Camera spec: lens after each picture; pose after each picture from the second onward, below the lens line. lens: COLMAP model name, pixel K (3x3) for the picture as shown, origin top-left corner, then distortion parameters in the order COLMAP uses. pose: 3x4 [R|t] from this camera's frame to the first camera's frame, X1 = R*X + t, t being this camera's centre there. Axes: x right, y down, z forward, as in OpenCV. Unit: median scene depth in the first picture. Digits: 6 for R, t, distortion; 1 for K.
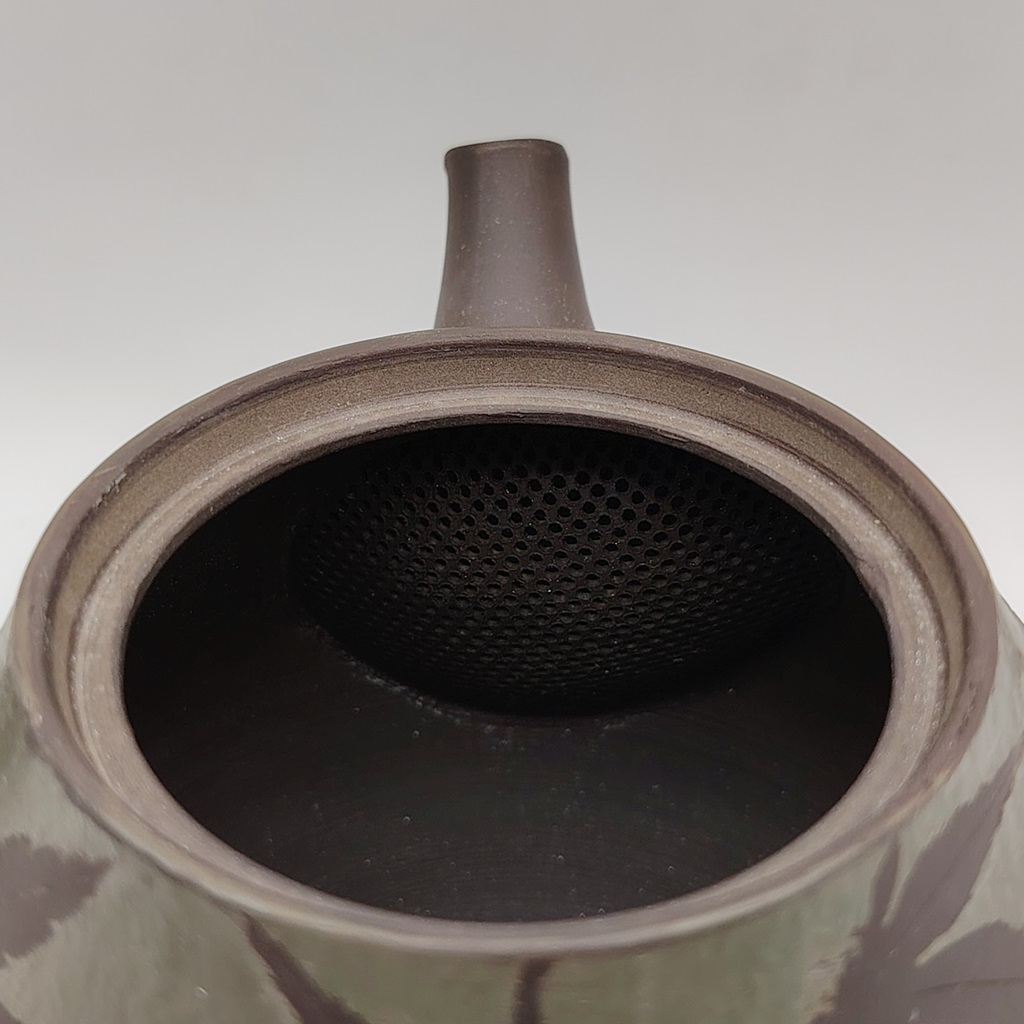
lens RADIAL K [[1968.8, 0, 523.0], [0, 1968.8, 512.2], [0, 0, 1]] dist [0.240746, -1.258812]
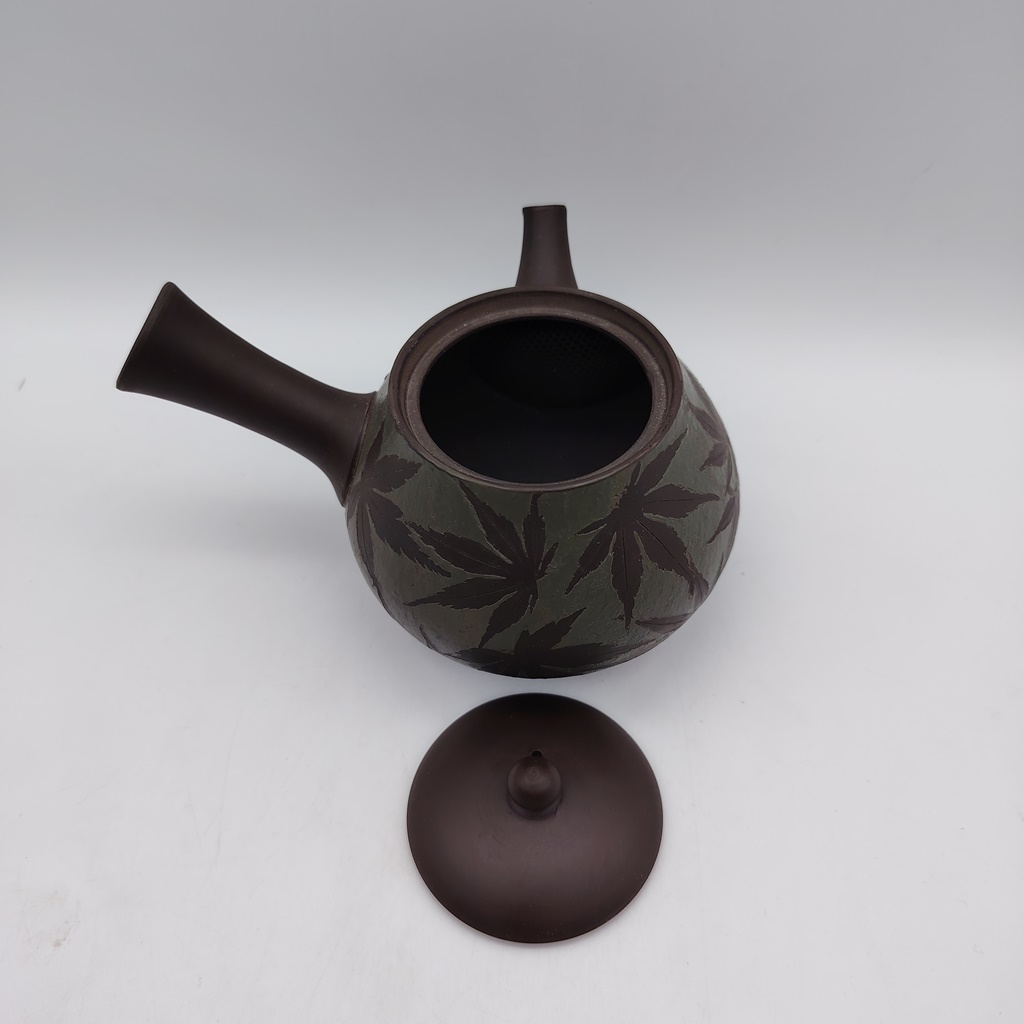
lens RADIAL K [[811.9, 0, 512.0], [0, 811.9, 512.0], [0, 0, 1]] dist [-0.000227, -0.000465]
pose [[0.997990, 0.021227, -0.059705, 0.037838], [-0.005558, 0.967918, 0.251205, -0.088388], [0.063122, -0.250368, 0.966091, -0.349487]]
